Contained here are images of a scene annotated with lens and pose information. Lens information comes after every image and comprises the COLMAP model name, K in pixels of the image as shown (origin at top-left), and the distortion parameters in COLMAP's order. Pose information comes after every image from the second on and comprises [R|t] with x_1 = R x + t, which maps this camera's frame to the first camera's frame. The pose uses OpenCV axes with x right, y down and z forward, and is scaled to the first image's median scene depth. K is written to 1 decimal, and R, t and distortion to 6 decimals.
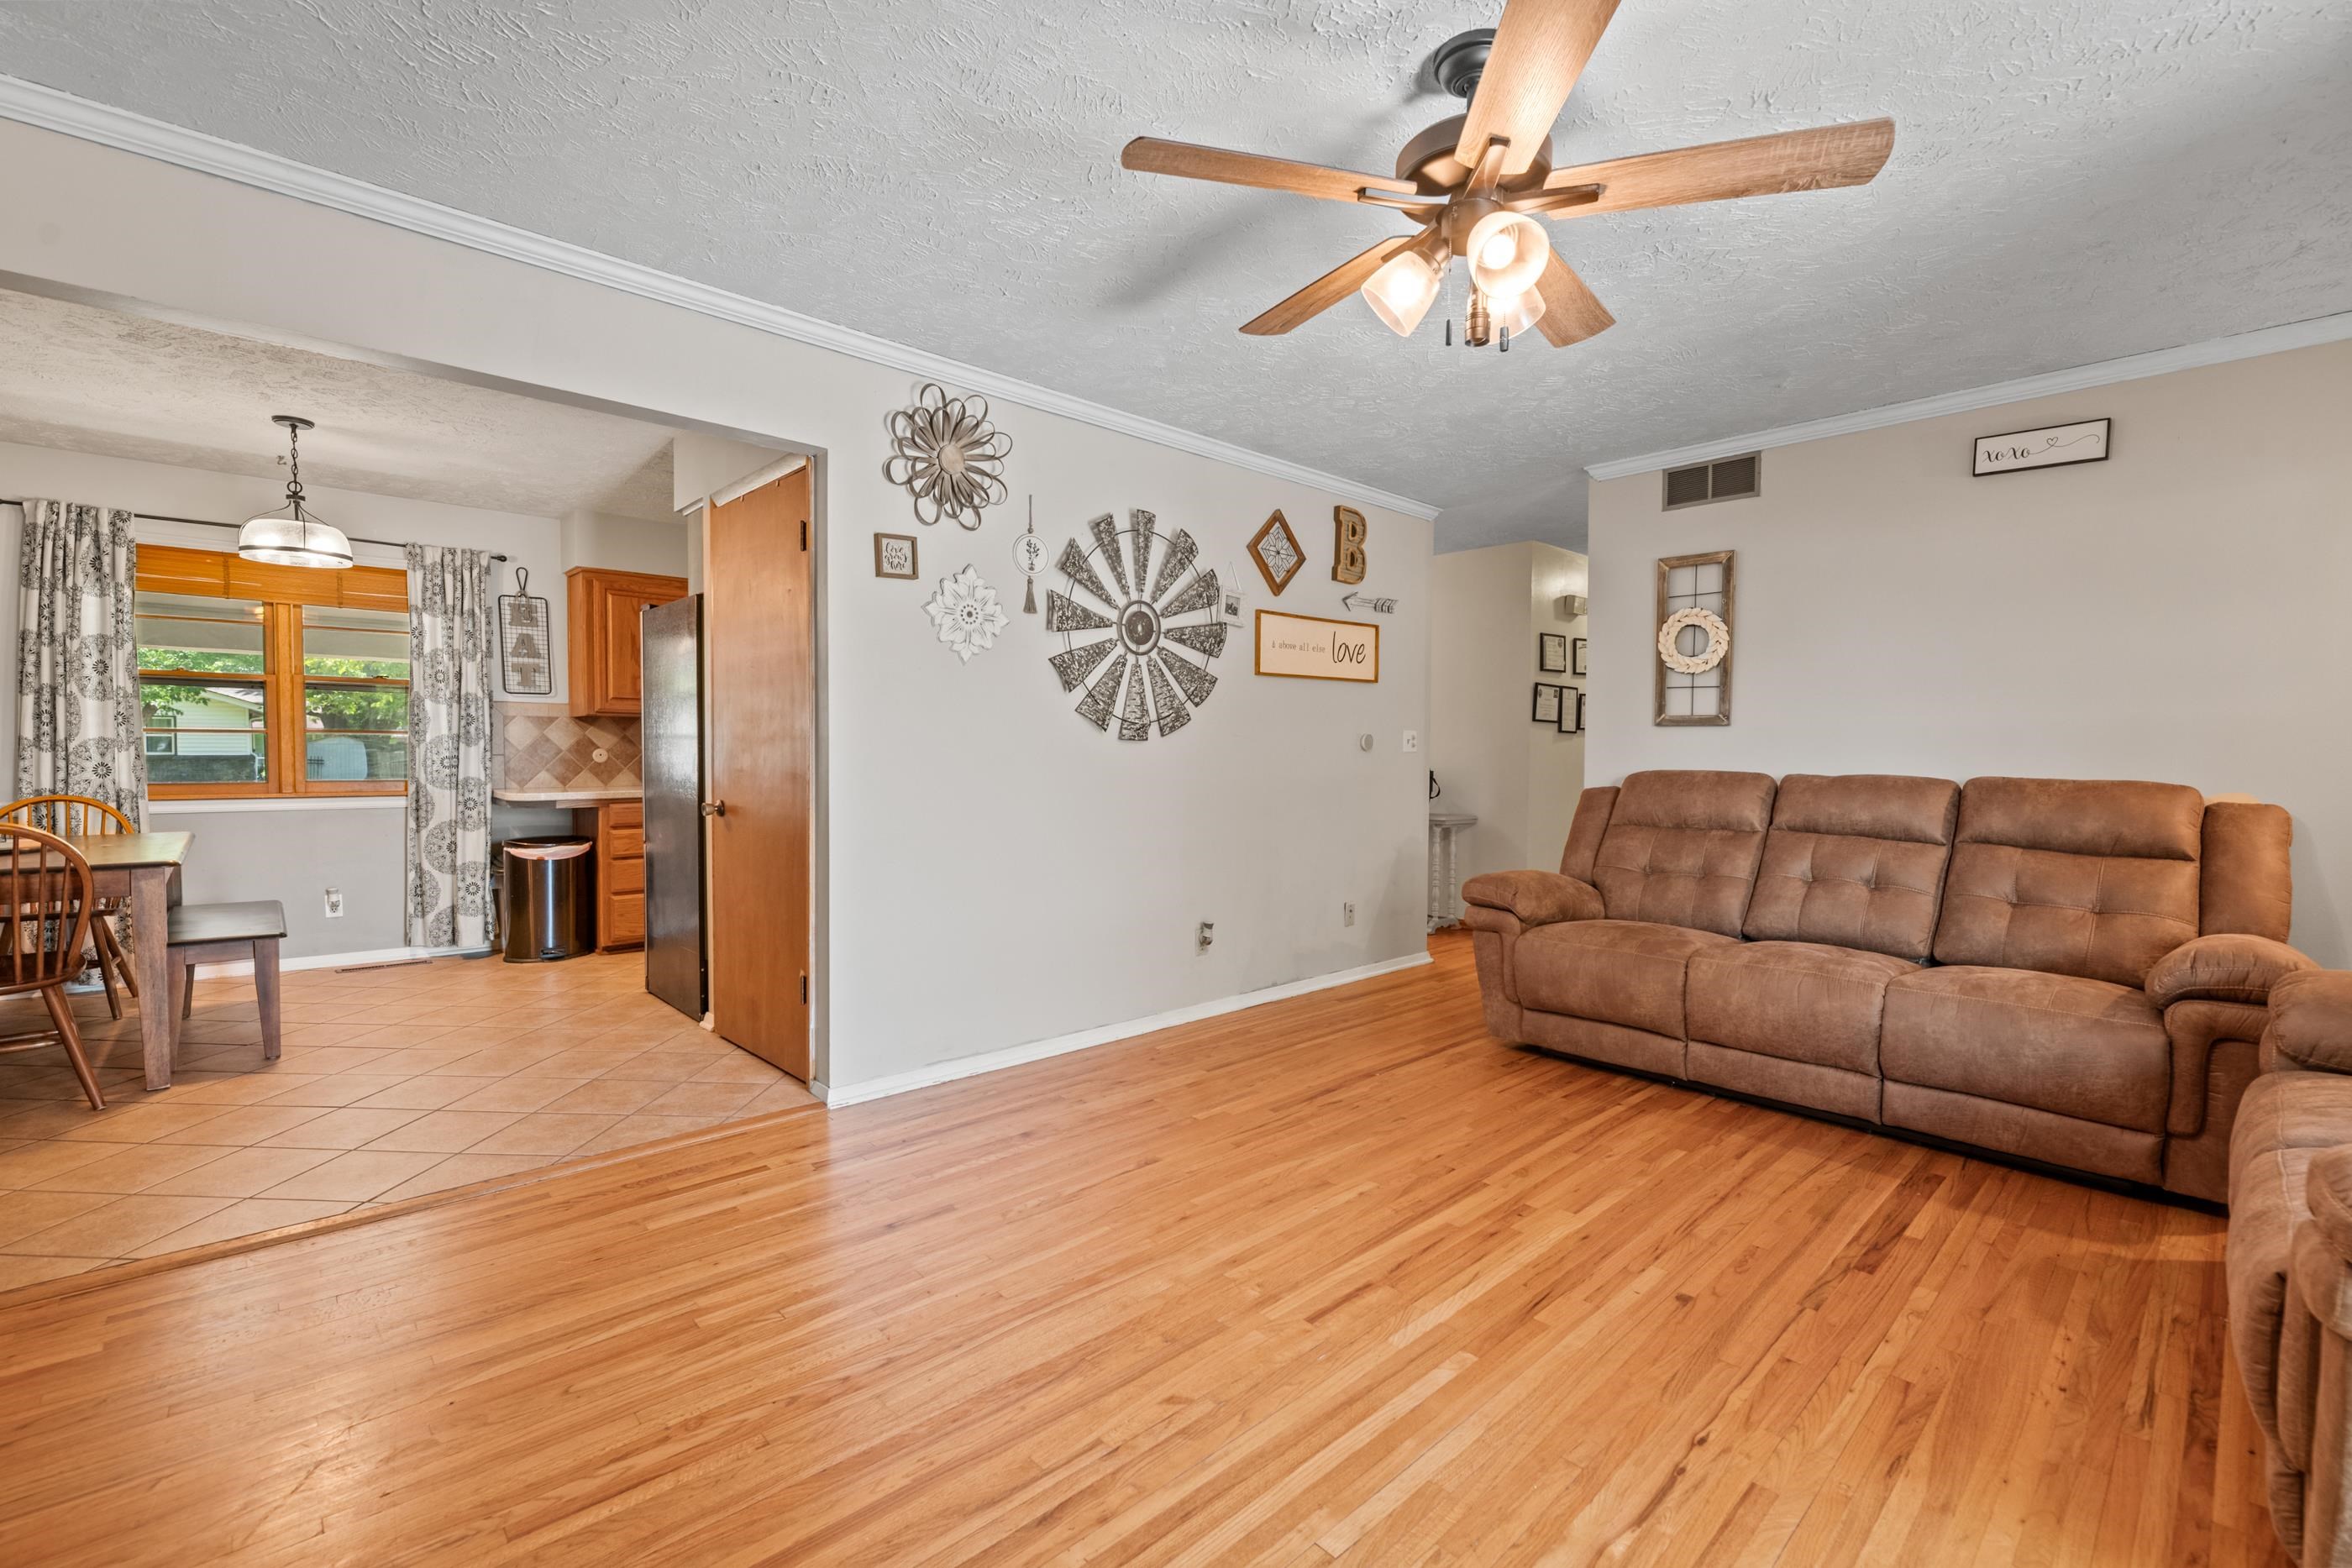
lens RADIAL K [[1006.5, 0, 1174.0], [0, 1006.5, 779.7], [0, 0, 1]] dist [-0.001185, -0.000423]
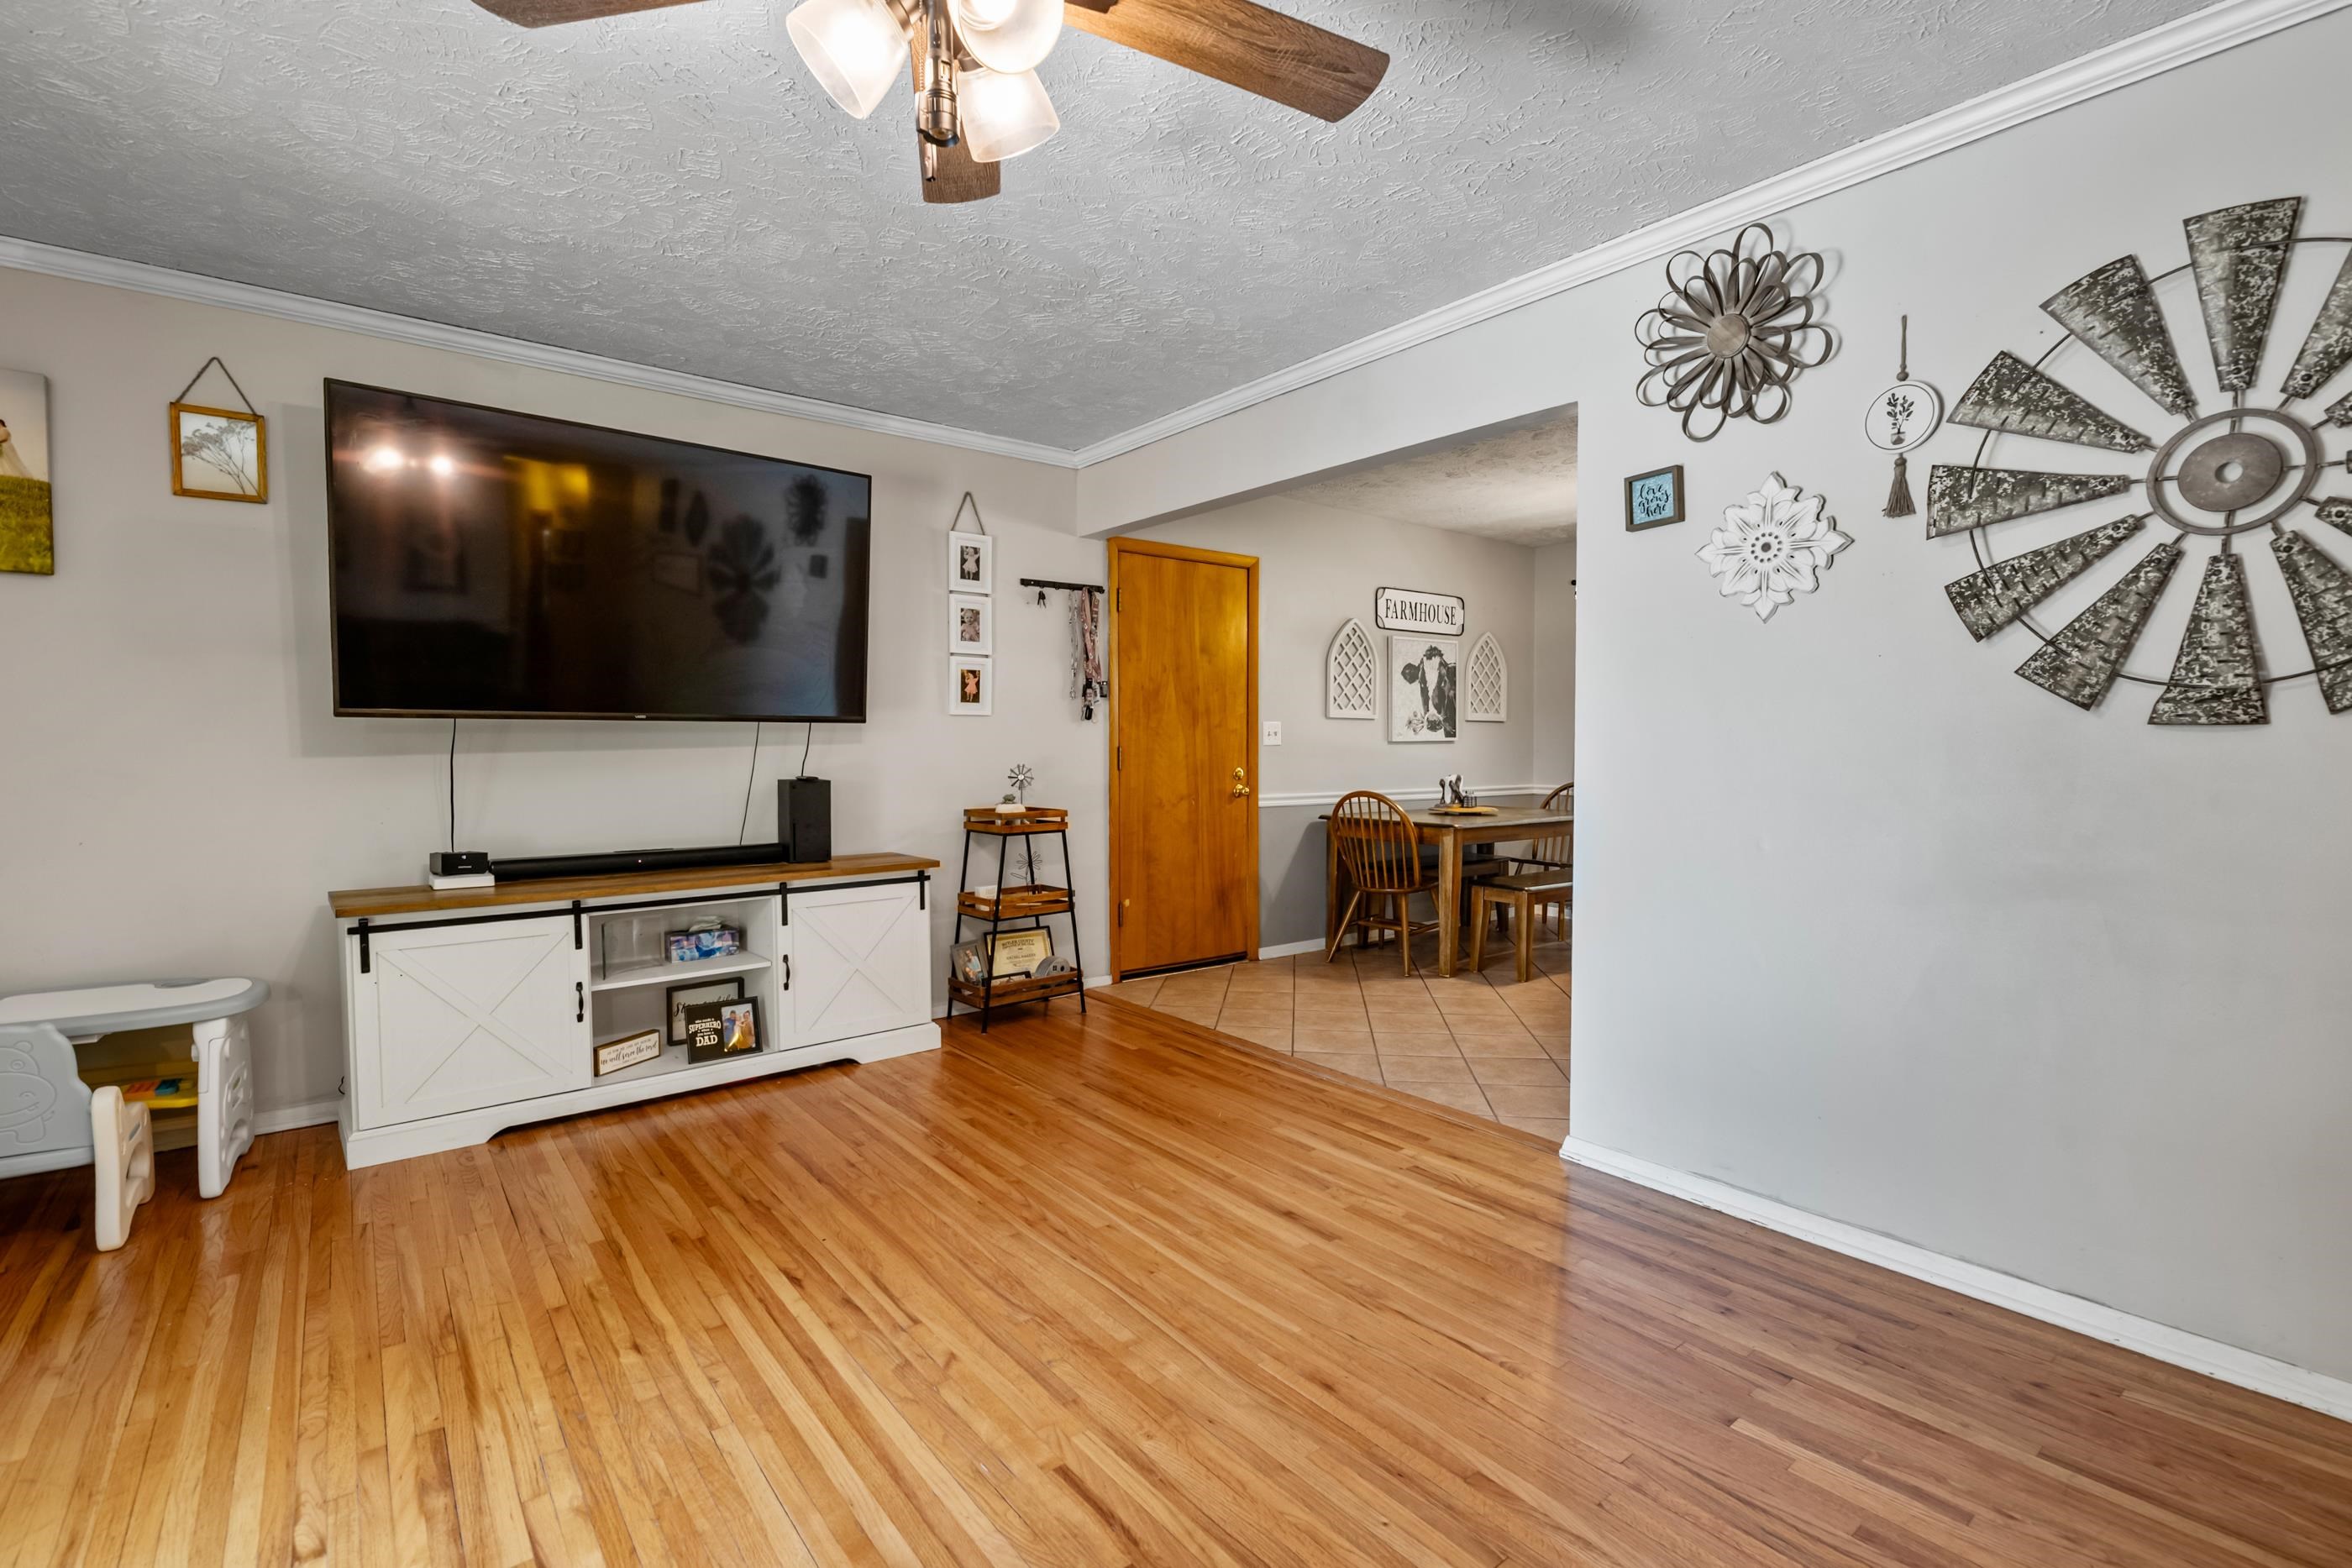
lens RADIAL K [[1062.7, 0, 1172.4], [0, 1062.7, 778.8], [0, 0, 1]] dist [-0.000349, -0.000328]
pose [[-0.076715, 0.024603, -0.996749, 0.371061], [-0.031091, 0.999150, 0.027055, -0.010043], [0.996568, 0.033066, -0.075885, 0.446409]]
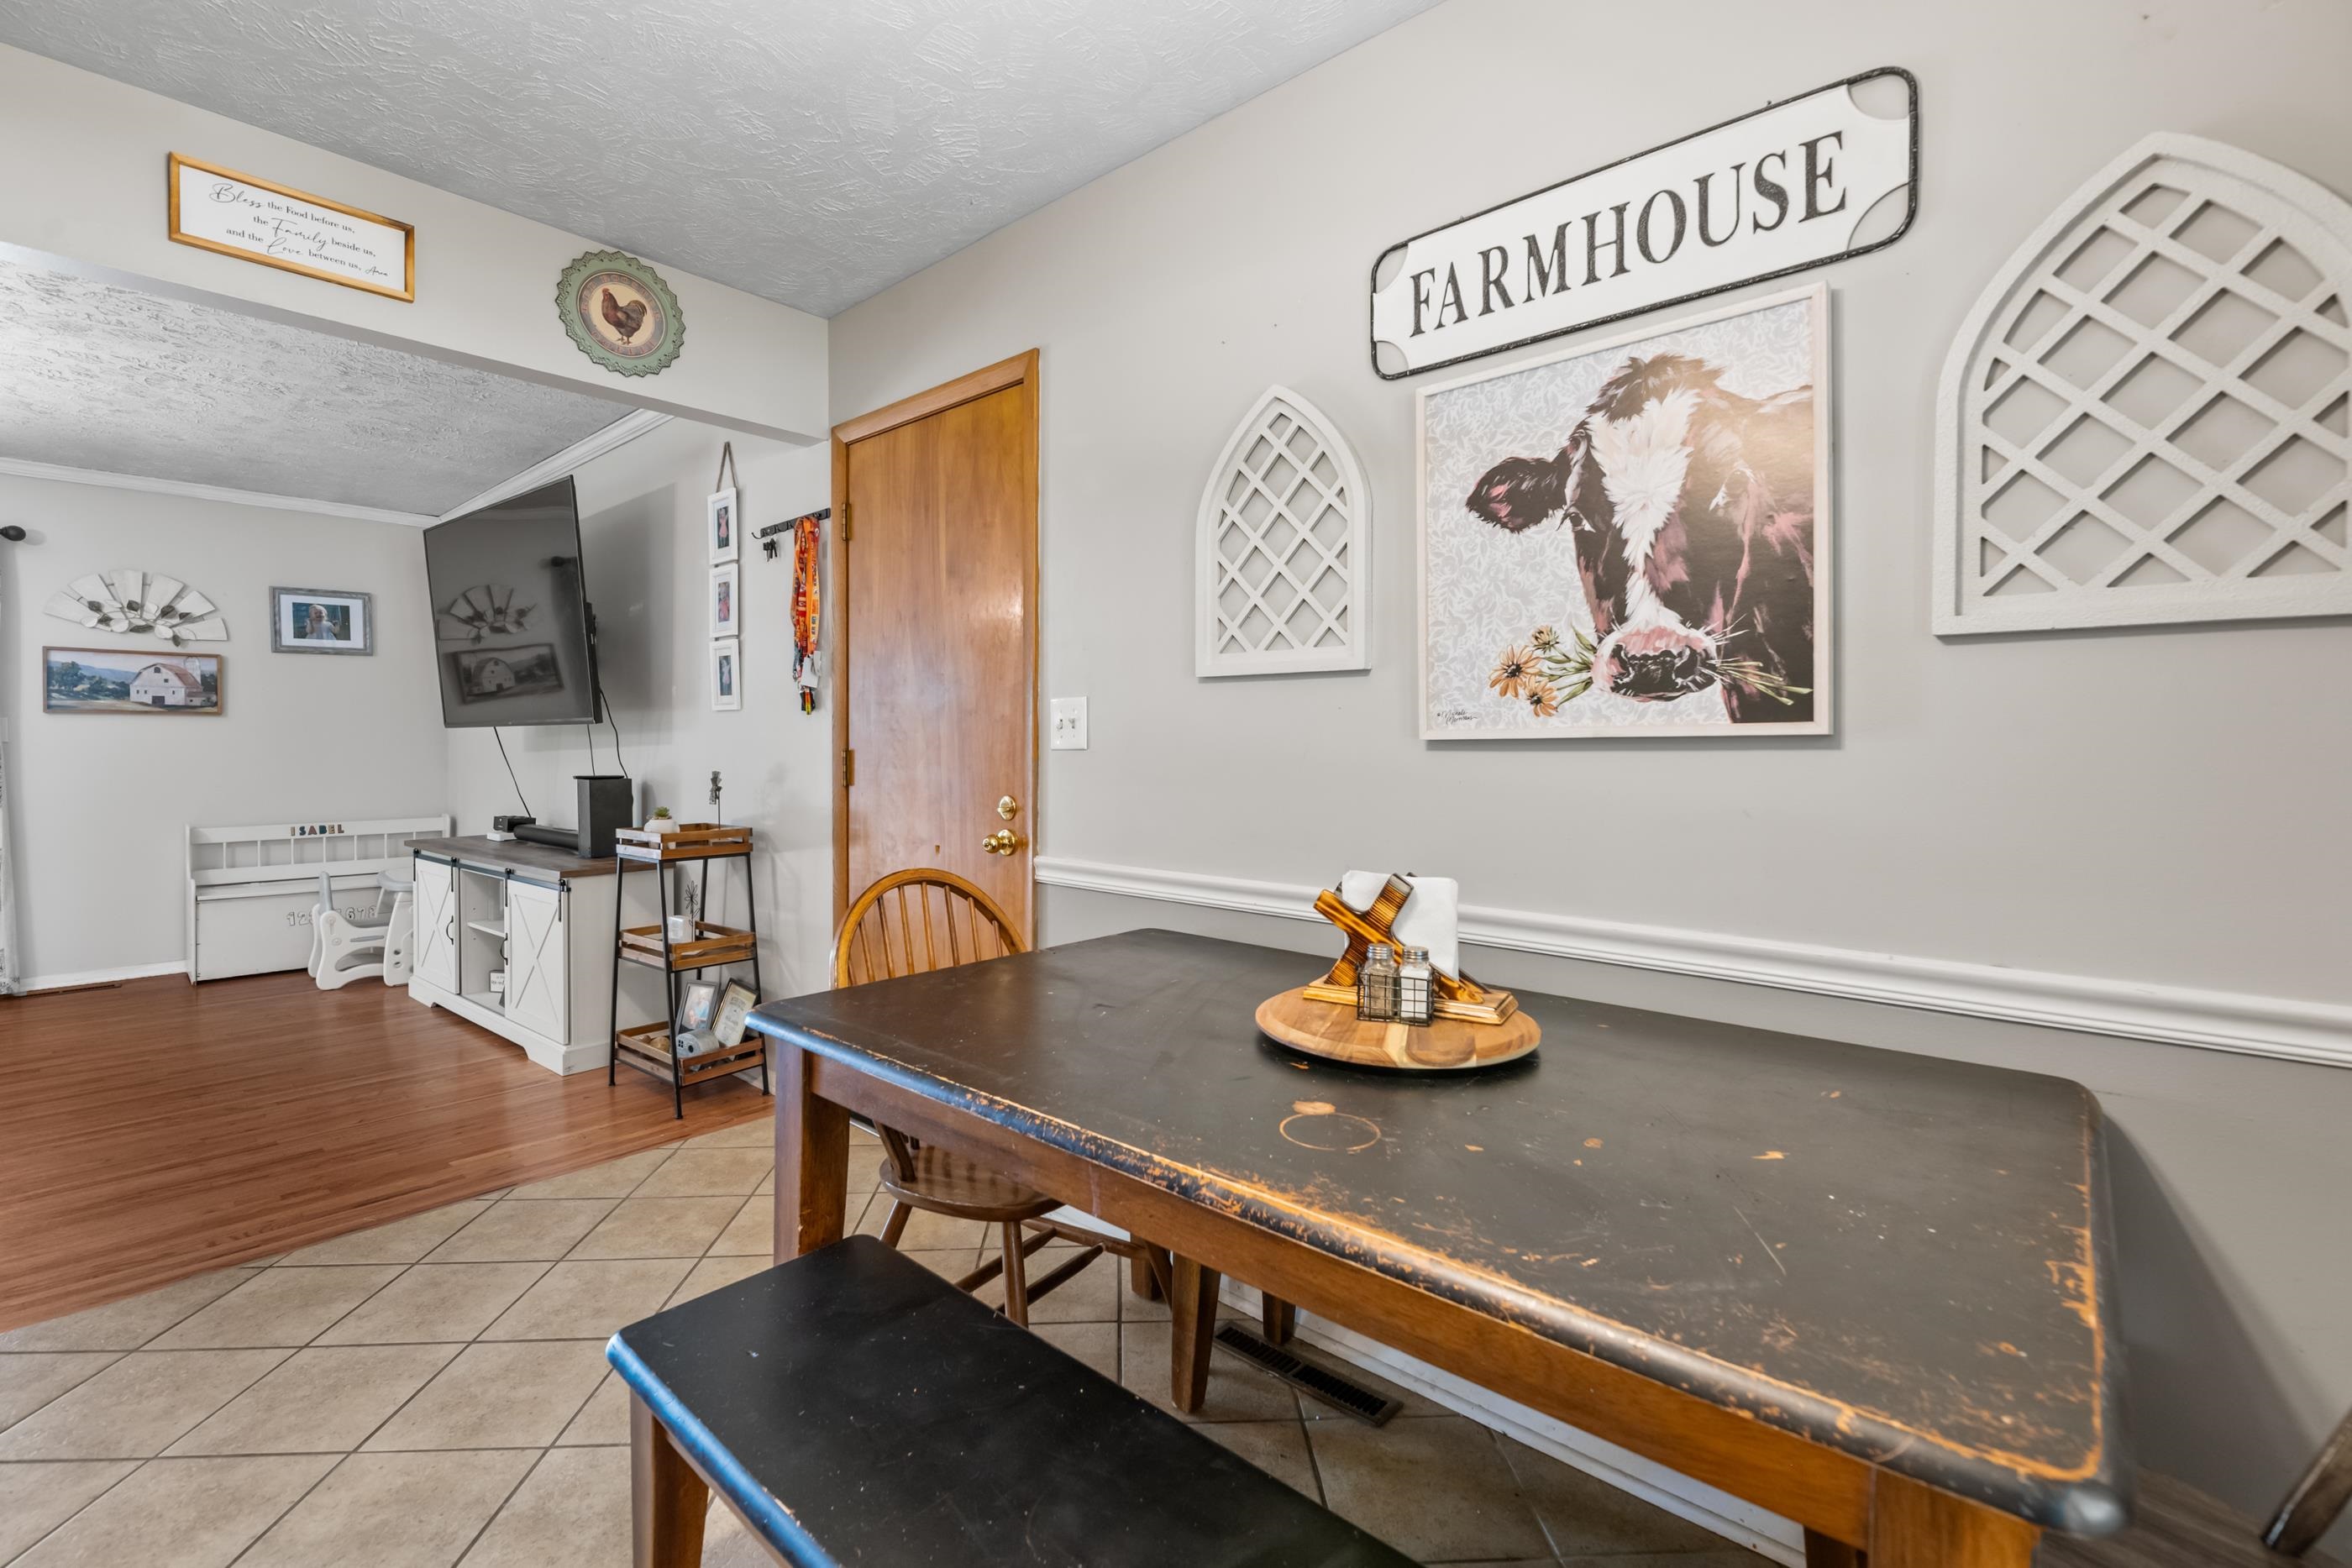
lens RADIAL K [[1022.4, 0, 1175.9], [0, 1022.4, 756.2], [0, 0, 1]] dist [-0.001241, -0.000499]
pose [[-0.995065, -0.009143, -0.098798, -0.722787], [-0.013307, 0.999047, 0.041577, -0.035202], [0.098324, 0.042686, -0.994239, 0.935178]]
